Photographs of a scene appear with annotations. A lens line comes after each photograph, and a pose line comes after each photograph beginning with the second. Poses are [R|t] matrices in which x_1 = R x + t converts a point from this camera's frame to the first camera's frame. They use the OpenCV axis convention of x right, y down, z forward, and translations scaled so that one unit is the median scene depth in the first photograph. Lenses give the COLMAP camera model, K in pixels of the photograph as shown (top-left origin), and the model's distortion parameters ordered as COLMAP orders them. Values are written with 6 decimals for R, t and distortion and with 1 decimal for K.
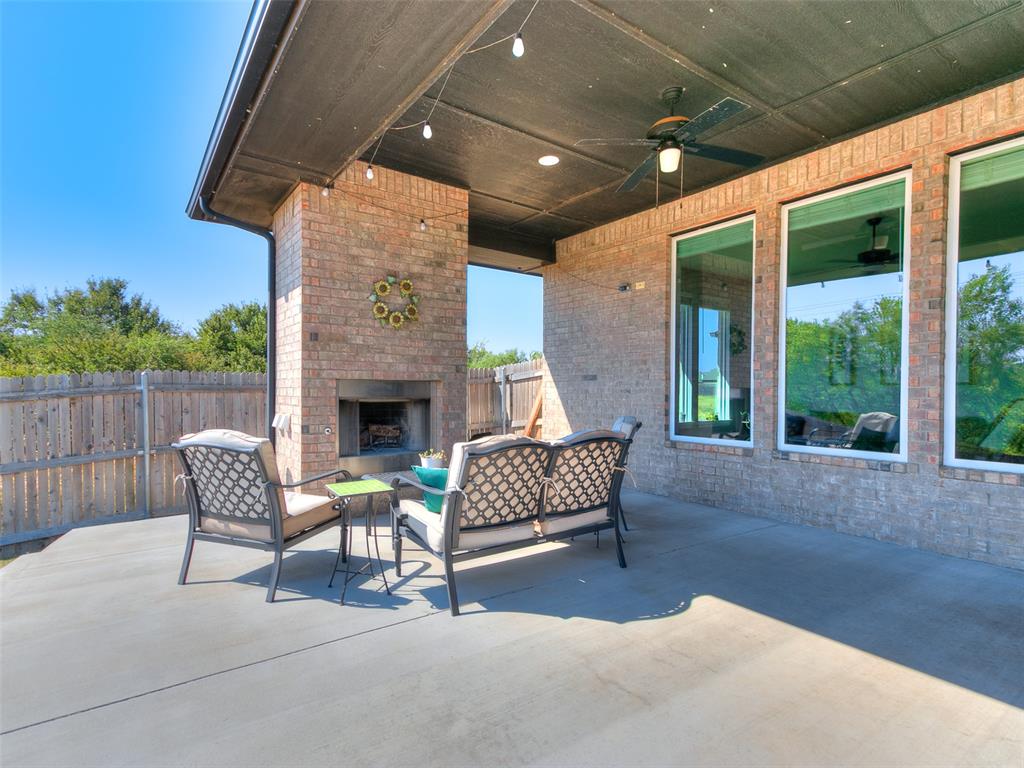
lens RADIAL K [[511.4, 0, 507.4], [0, 511.4, 384.4], [0, 0, 1]] dist [0.007404, 0.001213]
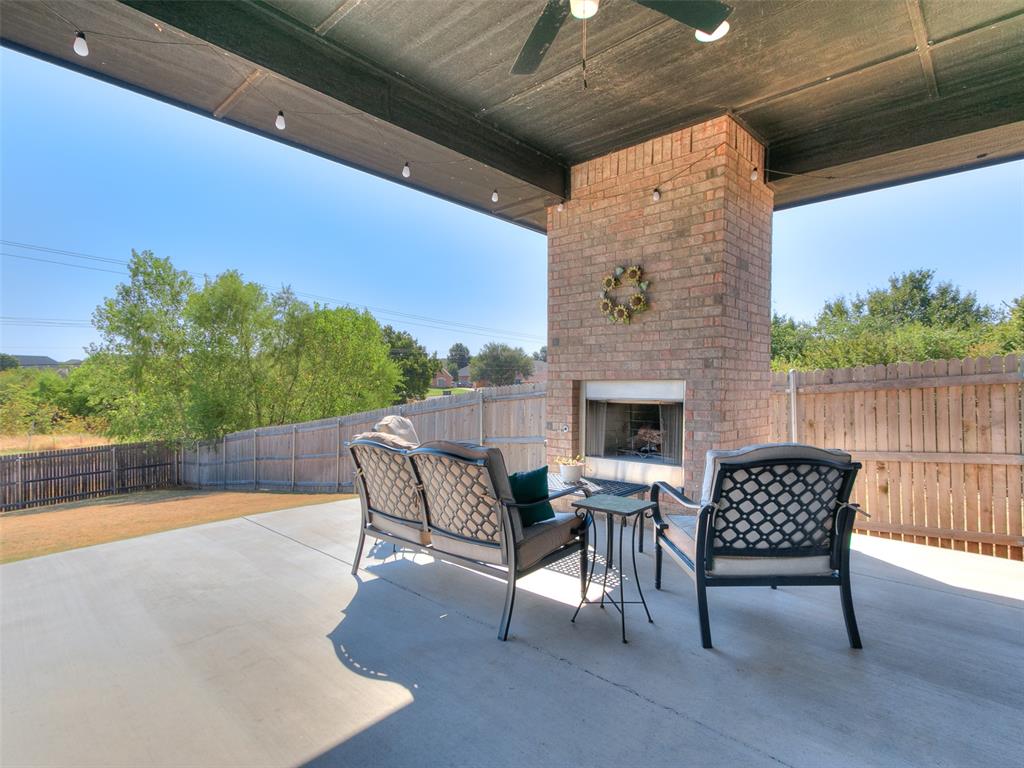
lens RADIAL K [[547.1, 0, 507.6], [0, 547.1, 386.0], [0, 0, 1]] dist [0.018623, 0.001473]
pose [[0.202435, -0.002448, -0.979293, 0.662201], [0.007359, 0.999972, -0.000979, 0.001514], [0.979268, -0.007009, 0.202448, 0.573898]]
